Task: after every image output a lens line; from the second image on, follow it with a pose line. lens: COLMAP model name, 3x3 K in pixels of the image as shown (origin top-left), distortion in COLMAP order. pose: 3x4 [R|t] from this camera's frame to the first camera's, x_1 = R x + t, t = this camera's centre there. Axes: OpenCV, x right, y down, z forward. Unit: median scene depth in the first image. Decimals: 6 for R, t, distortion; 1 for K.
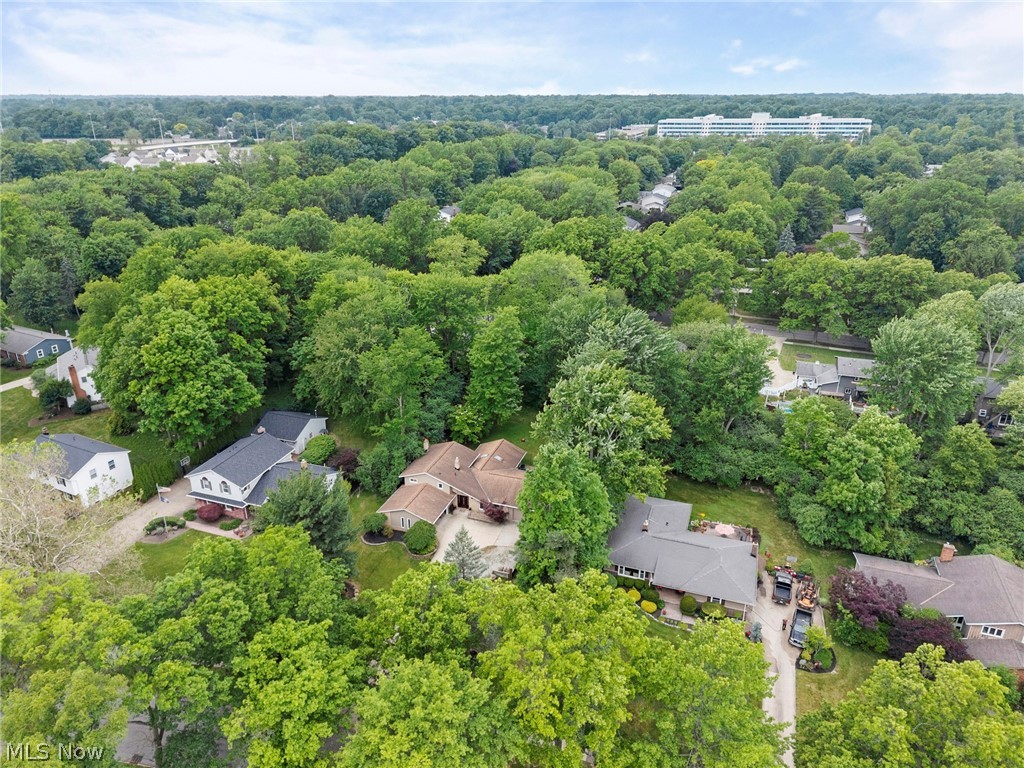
lens RADIAL K [[686.9, 0, 494.8], [0, 686.9, 383.8], [0, 0, 1]] dist [0.007086, -0.000600]
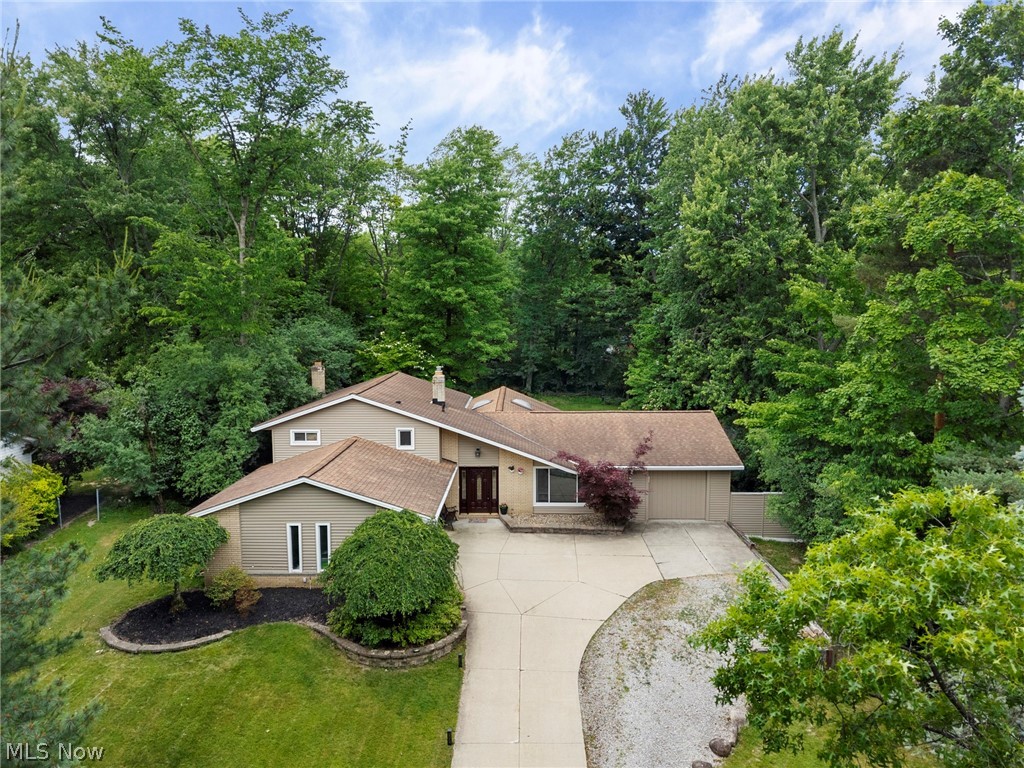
lens RADIAL K [[686.9, 0, 494.8], [0, 686.9, 383.8], [0, 0, 1]] dist [0.007086, -0.000600]
pose [[0.943702, -0.032256, 0.329219, -0.139496], [0.133143, 0.948099, -0.288759, 0.217257], [-0.302818, 0.316336, 0.899018, 0.710041]]
